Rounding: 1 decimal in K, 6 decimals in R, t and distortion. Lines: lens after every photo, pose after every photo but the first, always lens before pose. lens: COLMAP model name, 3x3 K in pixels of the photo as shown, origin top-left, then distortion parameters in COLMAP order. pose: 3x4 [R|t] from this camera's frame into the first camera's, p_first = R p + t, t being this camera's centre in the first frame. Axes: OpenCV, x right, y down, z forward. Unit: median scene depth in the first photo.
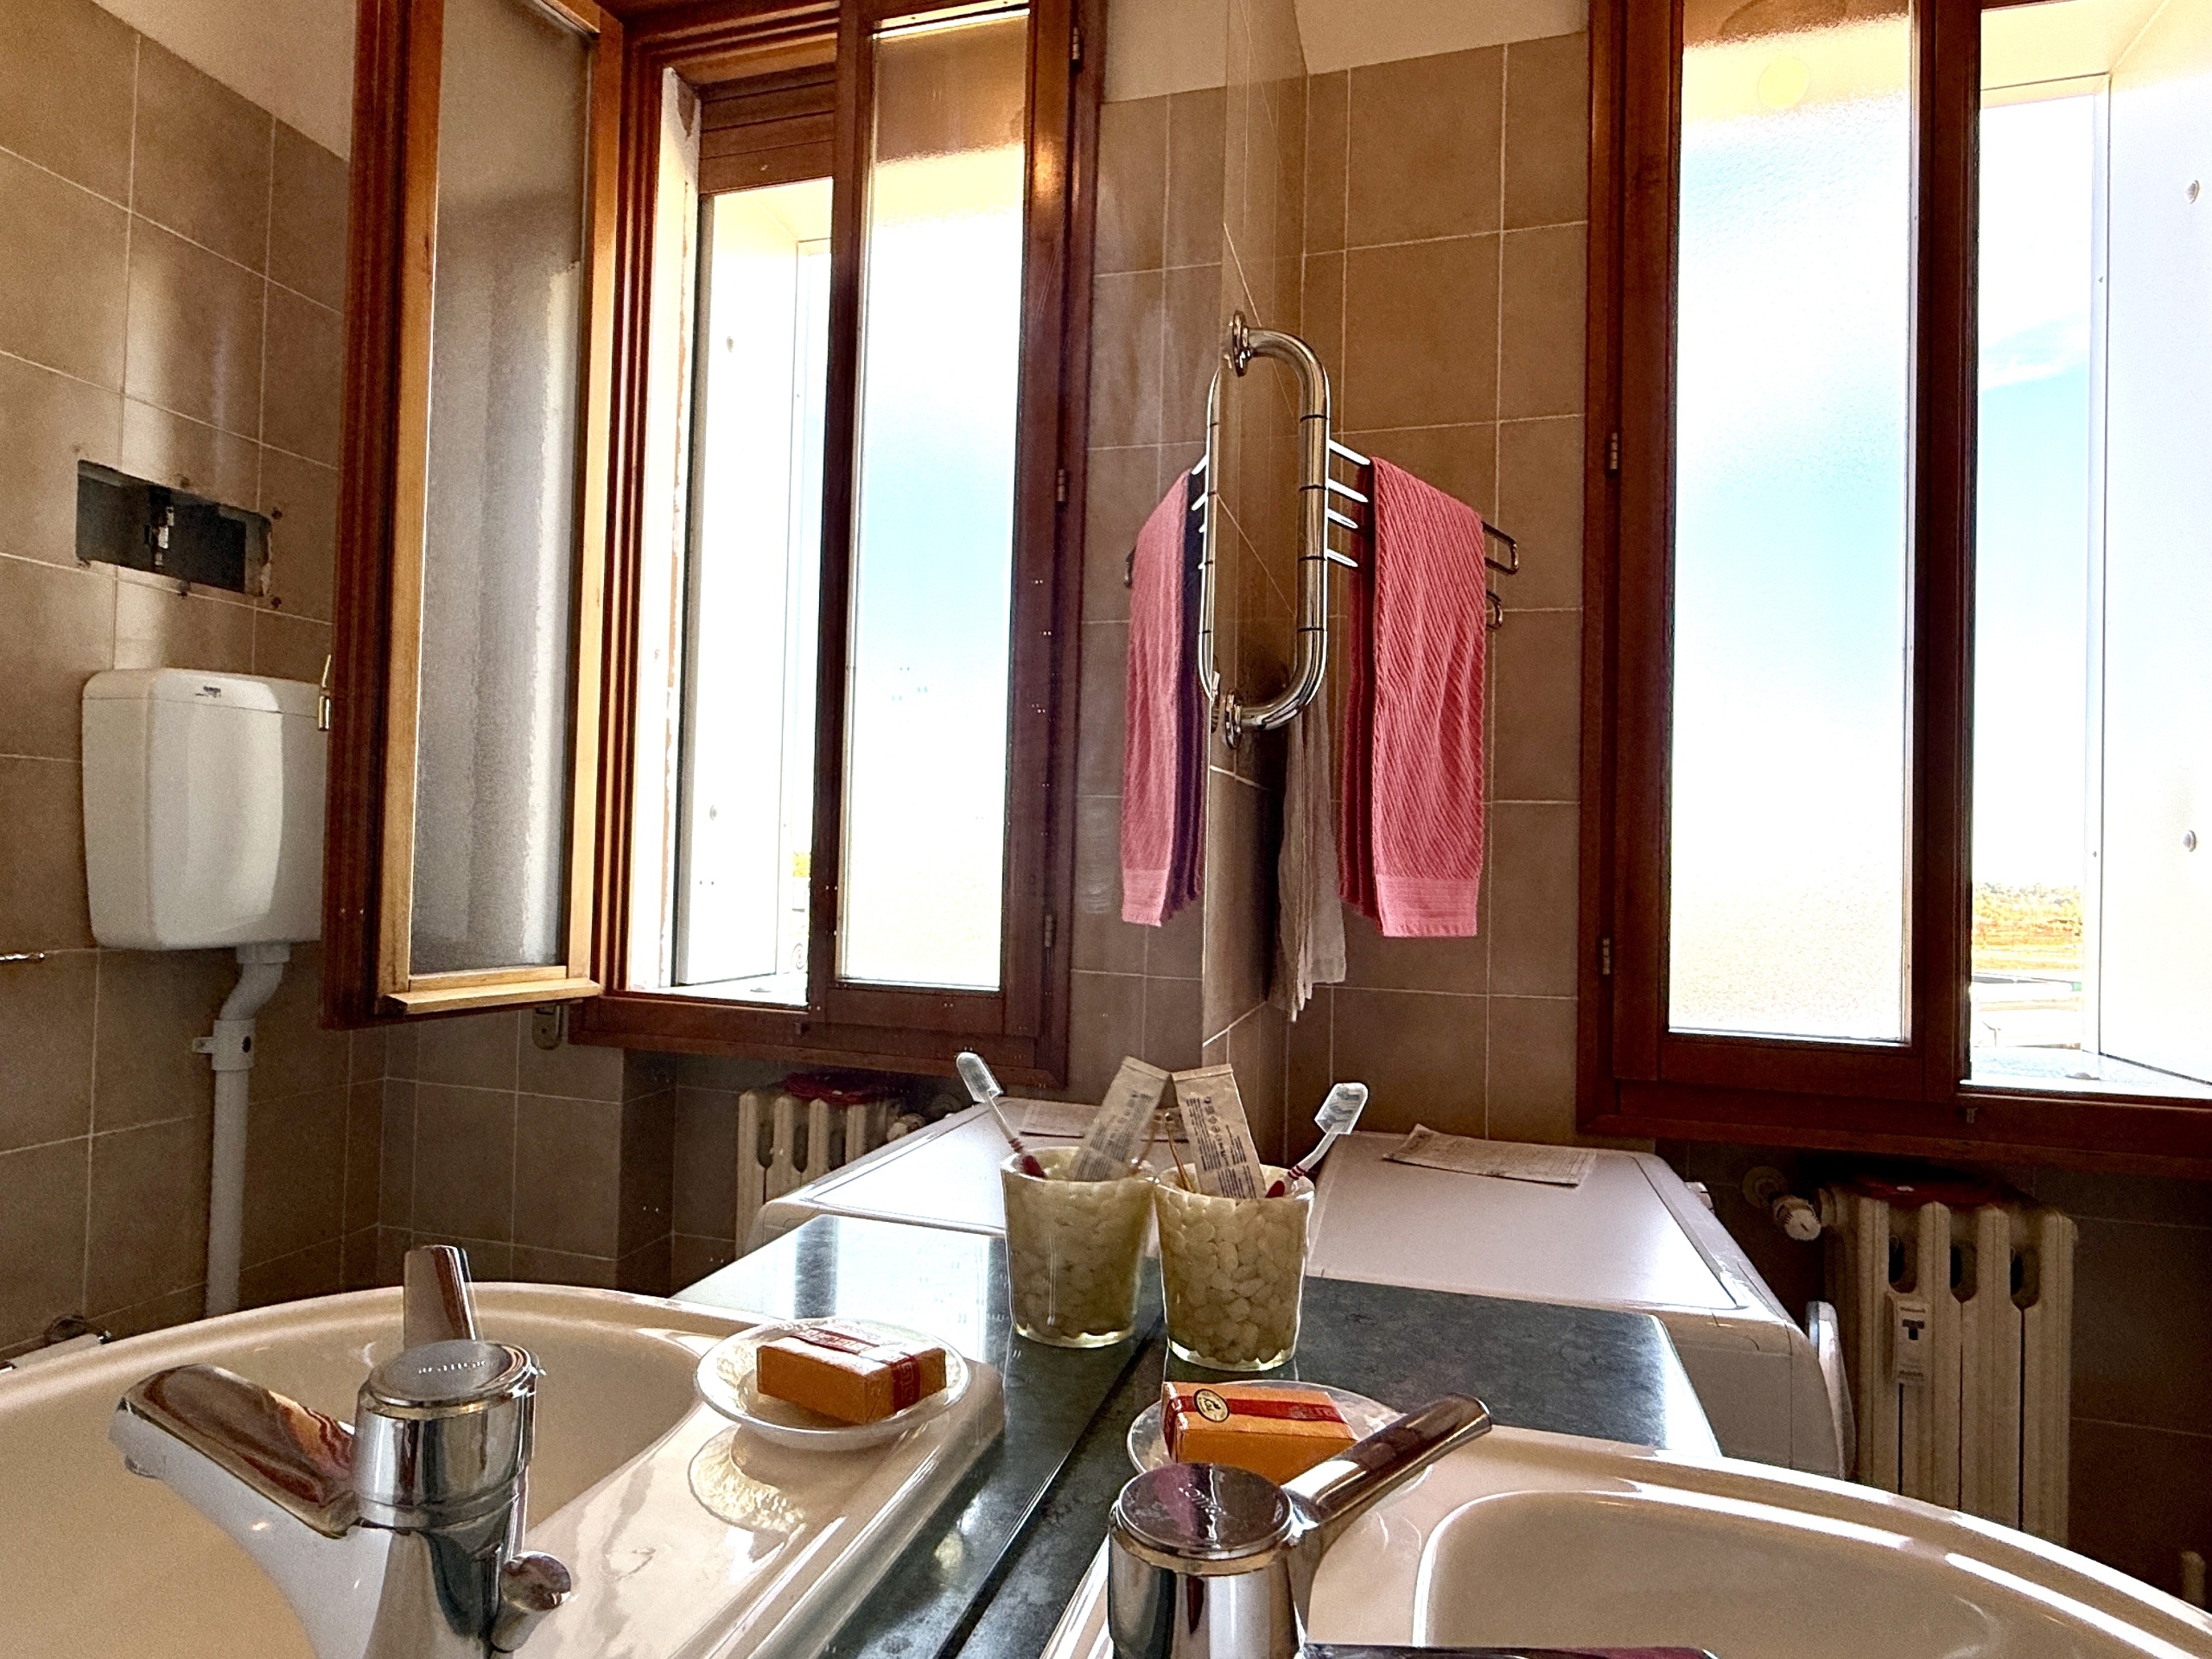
lens RADIAL K [[1240.6, 0, 1102.0], [0, 1240.6, 827.9], [0, 0, 1]] dist [0.004022, 0.002343]
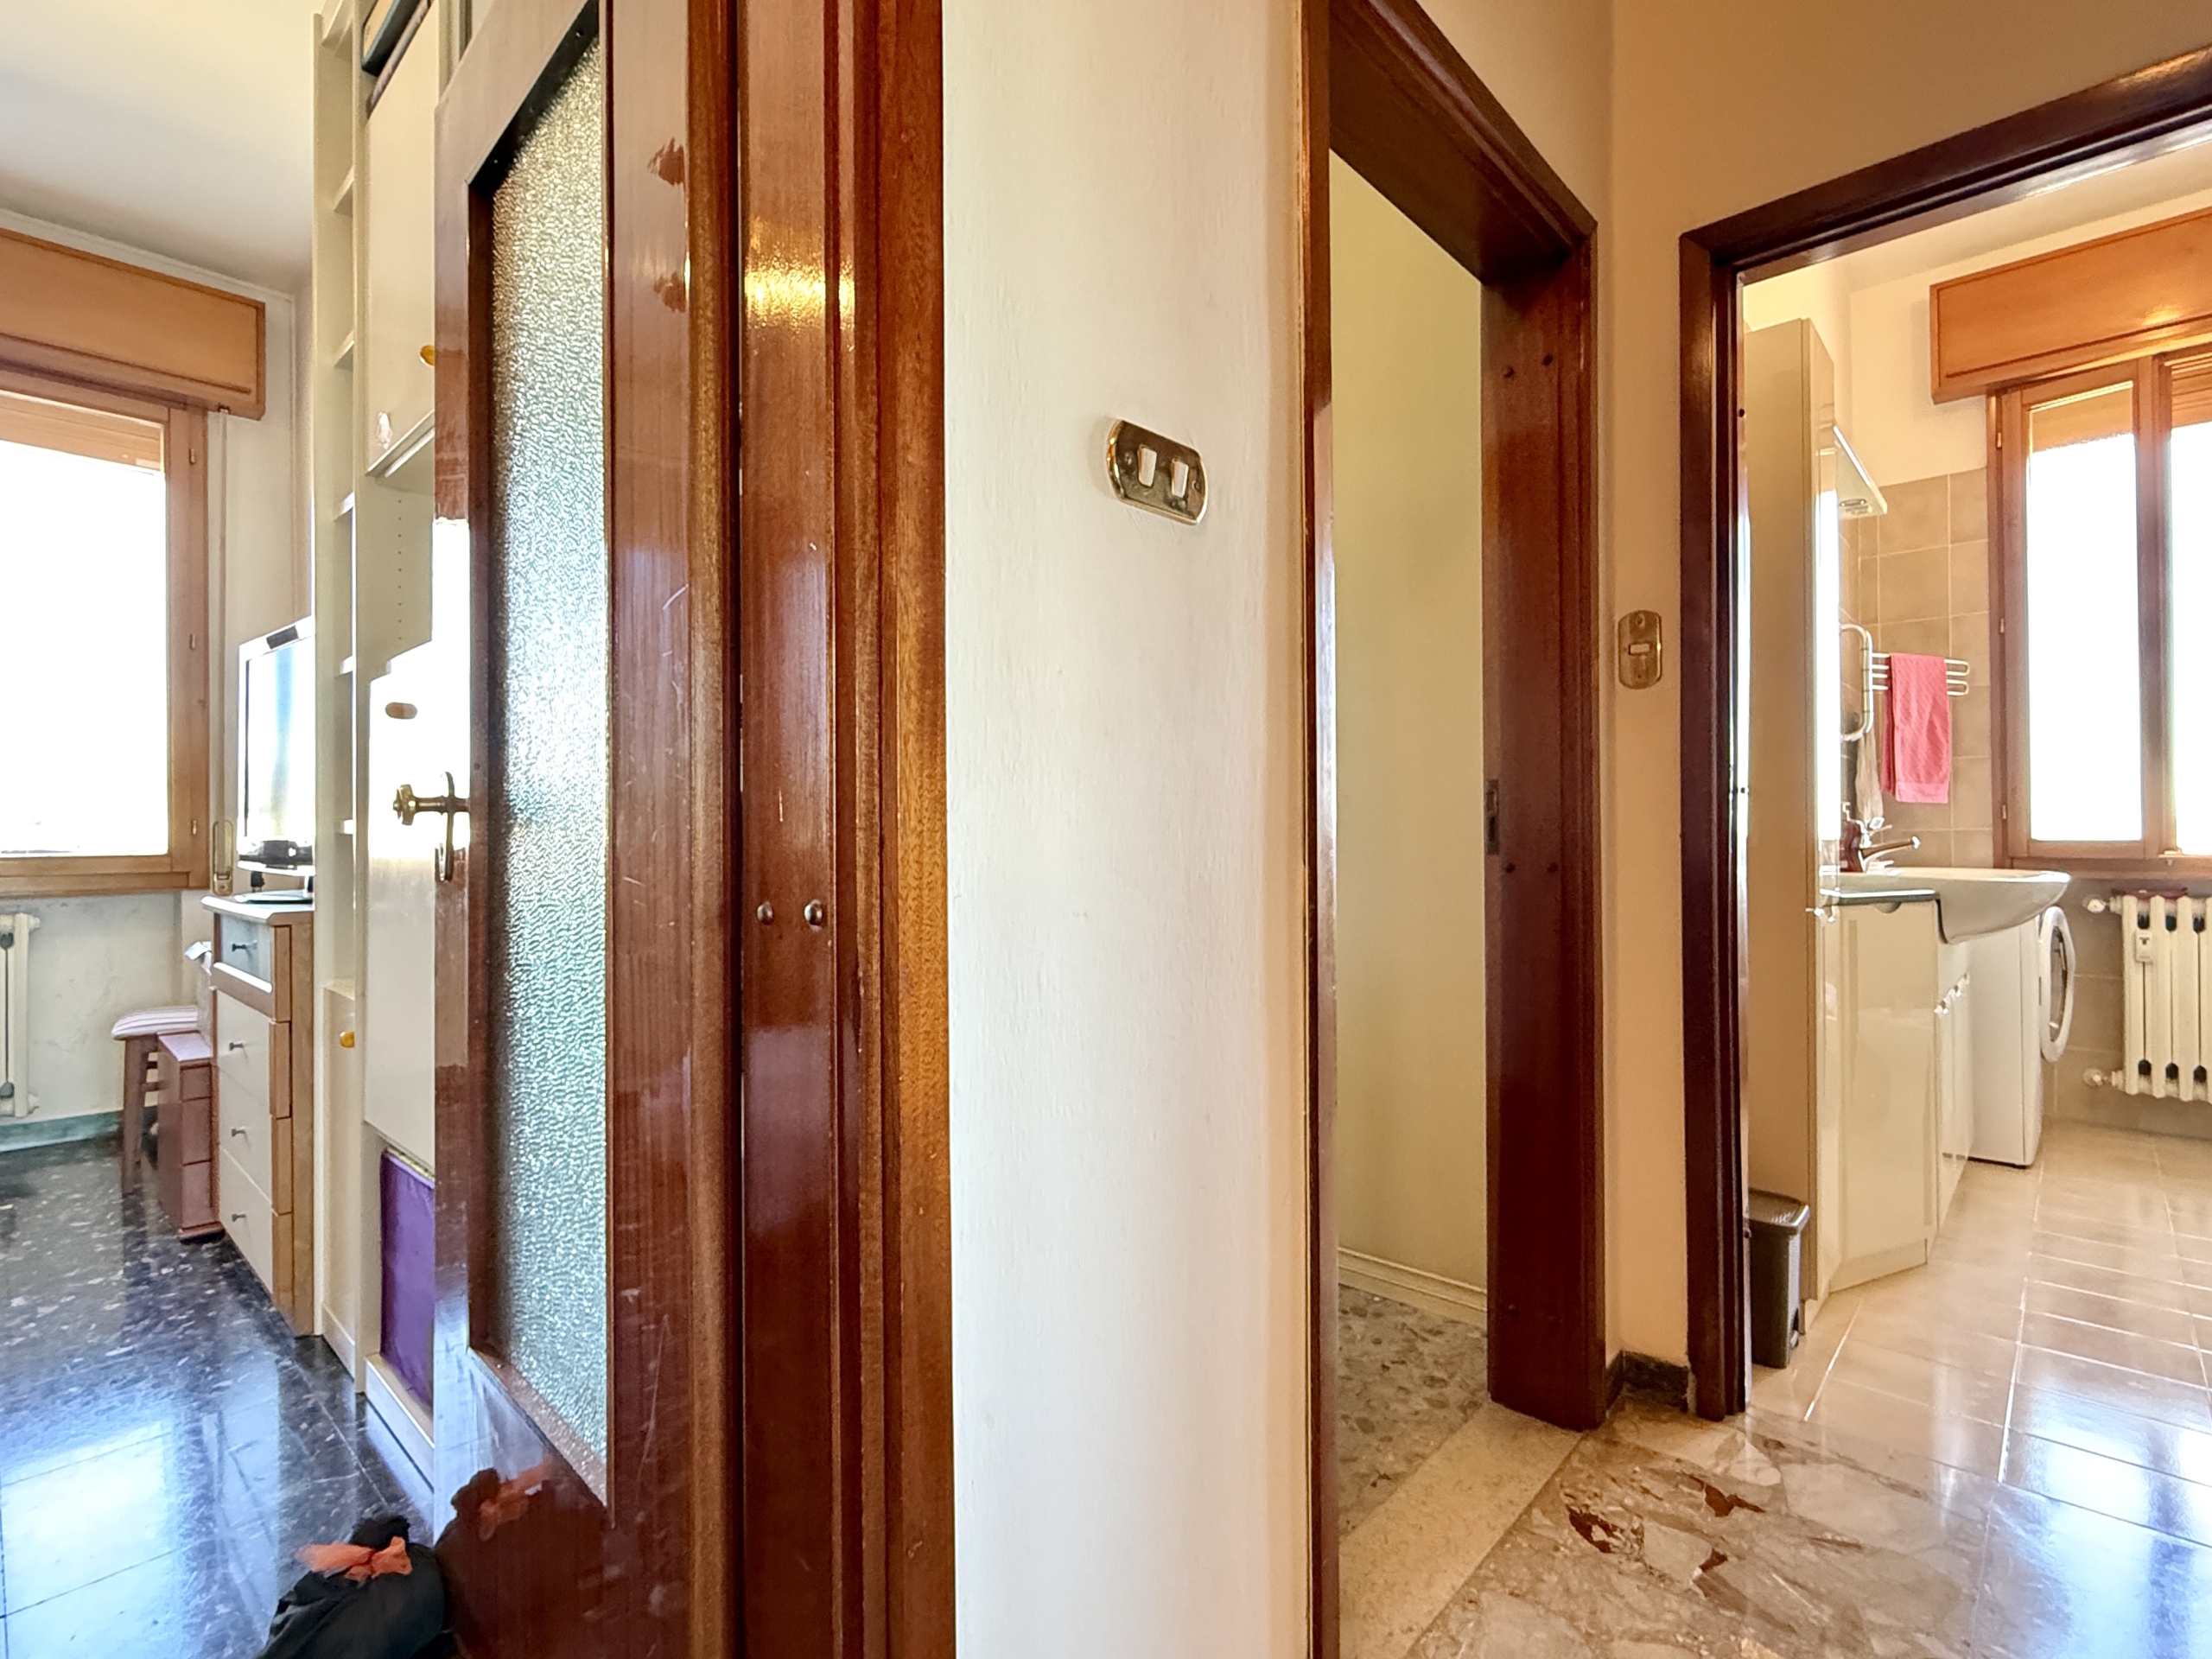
lens RADIAL K [[1062.8, 0, 1097.7], [0, 1062.8, 828.7], [0, 0, 1]] dist [0.001183, -0.000788]
pose [[0.891576, -0.030819, -0.451822, -0.299145], [0.038050, 0.999252, 0.006924, 0.045723], [0.451270, -0.023365, 0.892081, -1.896373]]
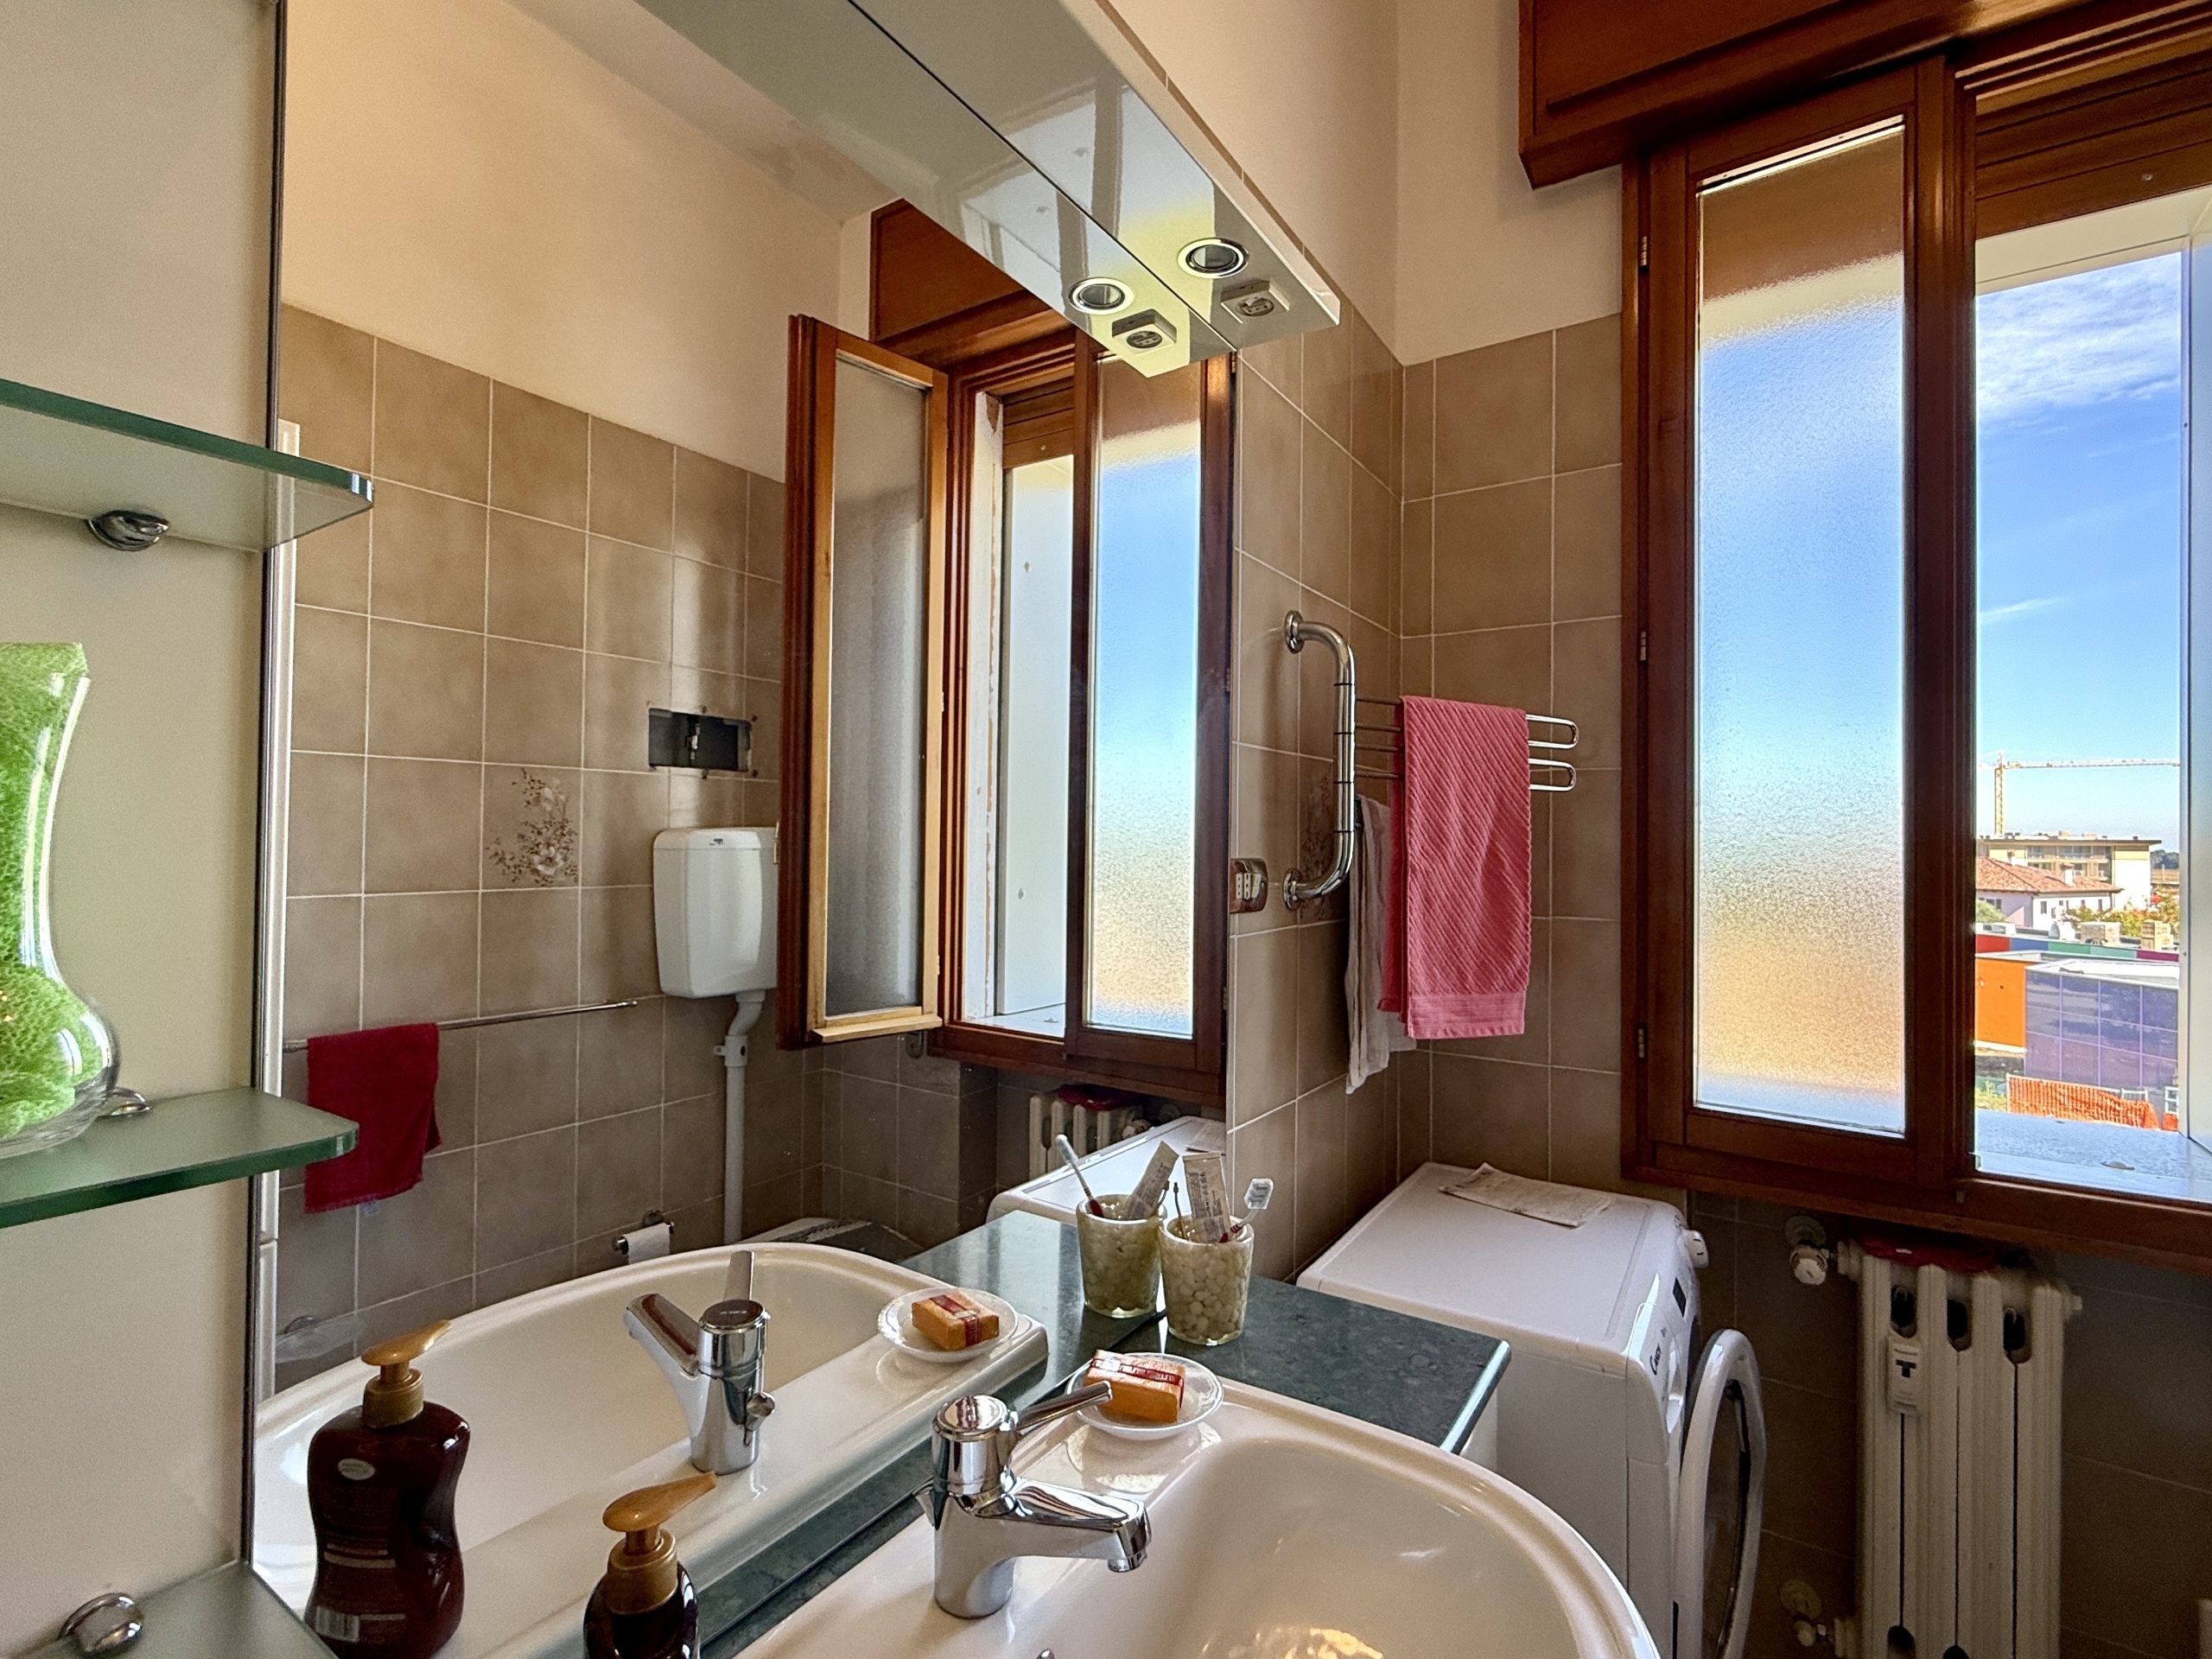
lens RADIAL K [[1046.8, 0, 1102.0], [0, 1046.8, 829.9], [0, 0, 1]] dist [0.000812, 0.000525]
pose [[0.953681, -0.015401, -0.300426, 0.197433], [0.017968, 0.999822, 0.005783, -0.127325], [0.300283, -0.010913, 0.953788, -0.182772]]
